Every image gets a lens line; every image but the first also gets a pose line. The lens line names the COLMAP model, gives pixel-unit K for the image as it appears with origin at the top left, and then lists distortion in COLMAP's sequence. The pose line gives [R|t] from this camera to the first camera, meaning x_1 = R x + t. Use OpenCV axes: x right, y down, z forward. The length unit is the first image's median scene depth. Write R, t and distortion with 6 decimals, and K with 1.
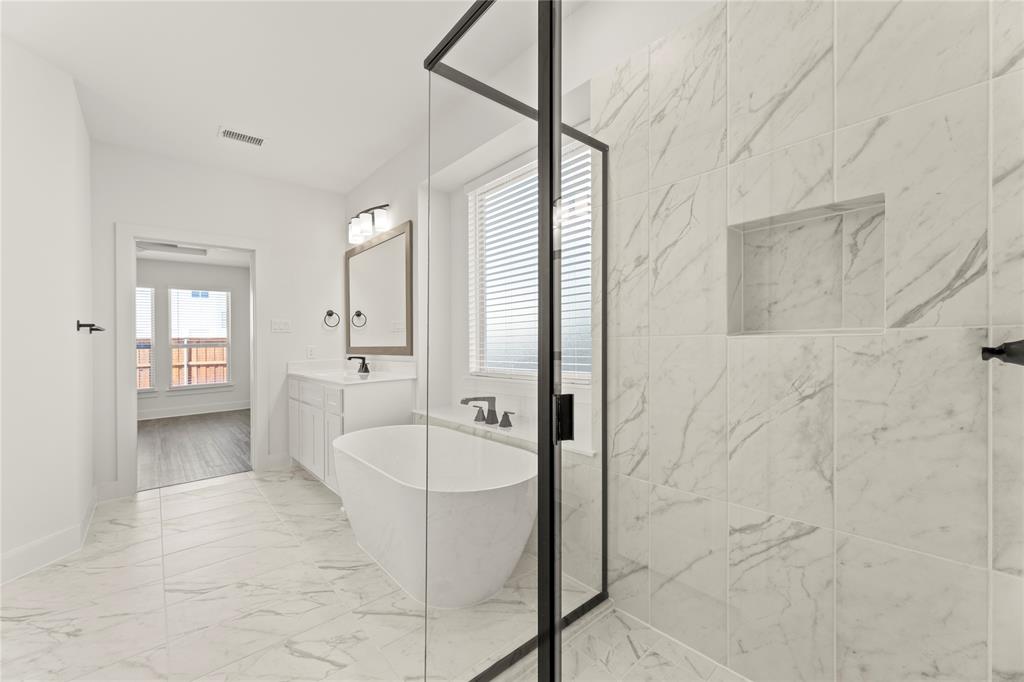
lens RADIAL K [[410.2, 0, 504.0], [0, 410.2, 337.6], [0, 0, 1]] dist [0.002683, 0.000176]
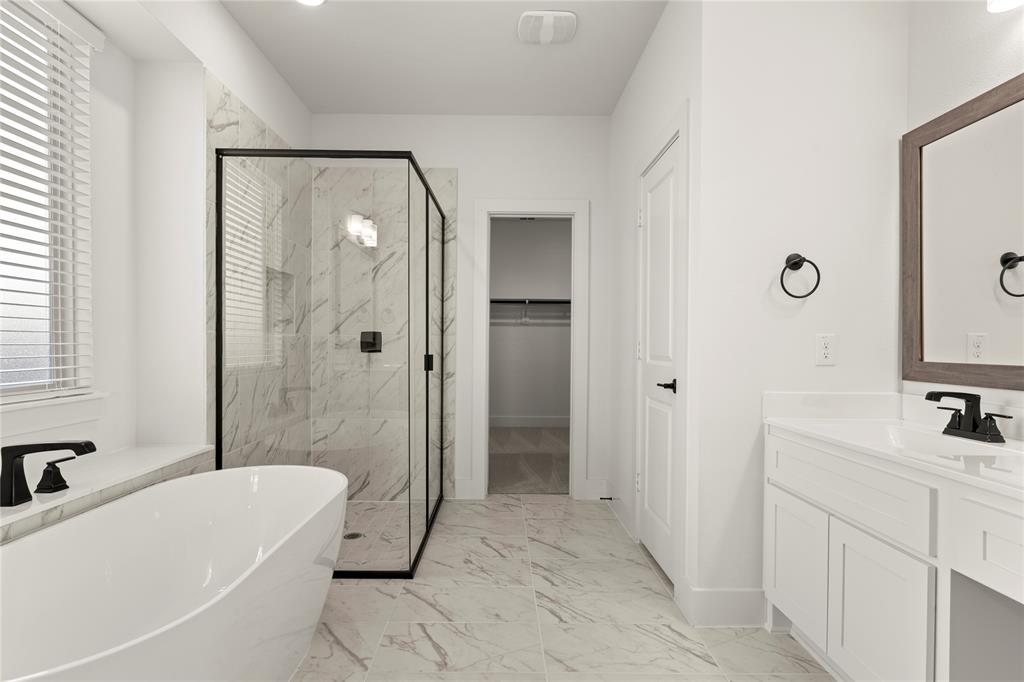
lens RADIAL K [[498.1, 0, 507.0], [0, 498.1, 345.1], [0, 0, 1]] dist [-0.015071, -0.000827]
pose [[-0.768559, 0.005149, 0.639758, -1.156904], [-0.006405, 0.999856, -0.015742, 0.050635], [-0.639746, -0.016196, -0.768415, 1.526391]]
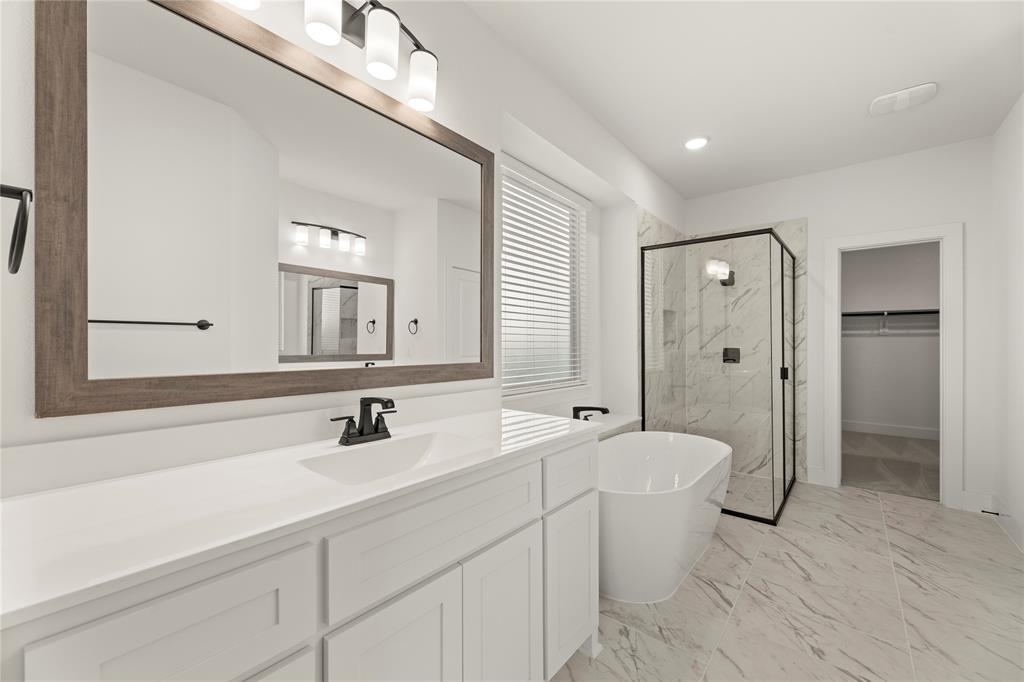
lens RADIAL K [[410.2, 0, 513.0], [0, 410.2, 341.9], [0, 0, 1]] dist [0.002683, 0.000176]
pose [[-0.174066, 0.018637, 0.984558, -1.484872], [-0.015439, 0.999646, -0.021652, 0.003658], [-0.984613, -0.018969, -0.173717, 1.922216]]
